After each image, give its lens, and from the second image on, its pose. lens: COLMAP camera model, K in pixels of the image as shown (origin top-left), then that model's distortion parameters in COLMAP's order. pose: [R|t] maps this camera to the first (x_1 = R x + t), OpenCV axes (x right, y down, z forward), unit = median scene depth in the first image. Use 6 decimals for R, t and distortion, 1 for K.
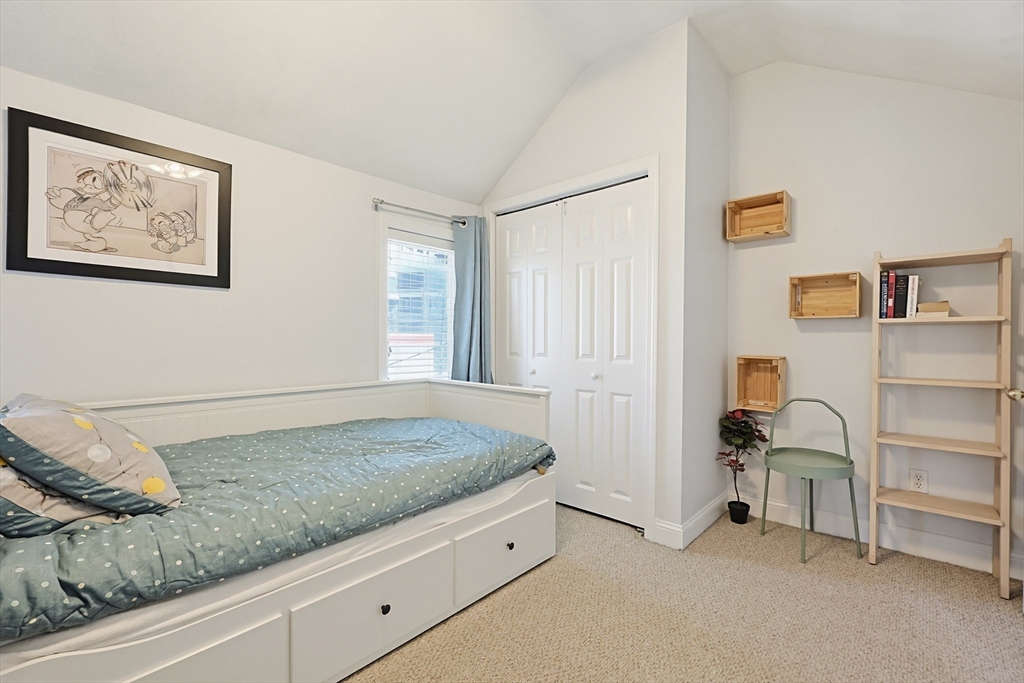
lens RADIAL K [[447.7, 0, 515.4], [0, 447.7, 342.2], [0, 0, 1]] dist [-0.000424, 0.001374]
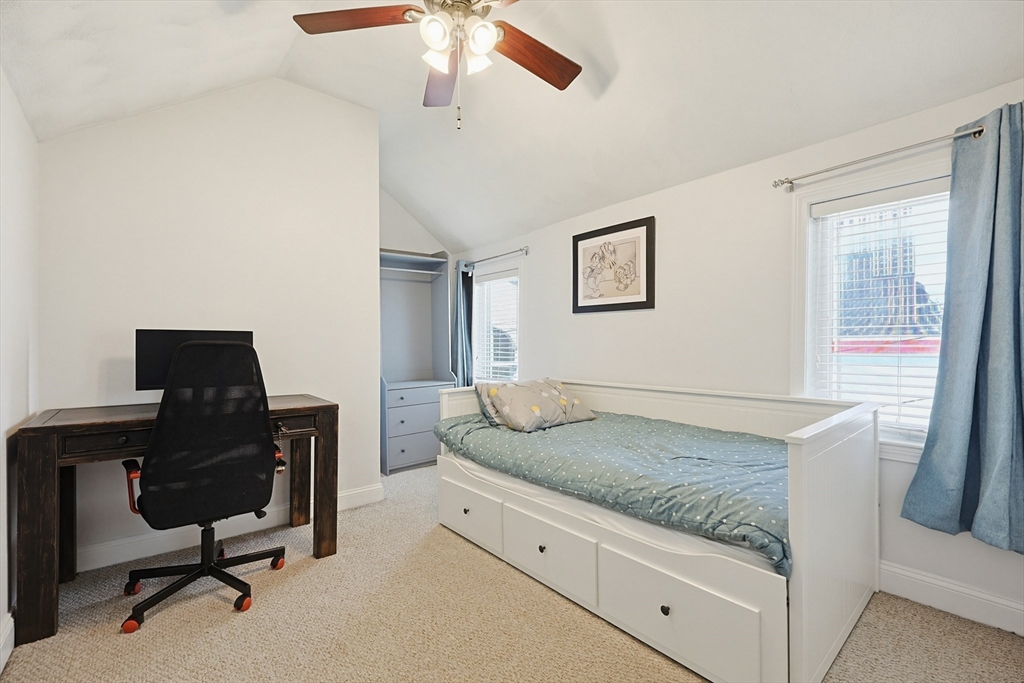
lens RADIAL K [[447.7, 0, 517.6], [0, 447.7, 340.3], [0, 0, 1]] dist [-0.000424, 0.001374]
pose [[-0.132432, -0.011958, -0.991120, 0.811061], [-0.000815, 0.999928, -0.011955, -0.009446], [0.991192, -0.000775, -0.132432, 0.848276]]
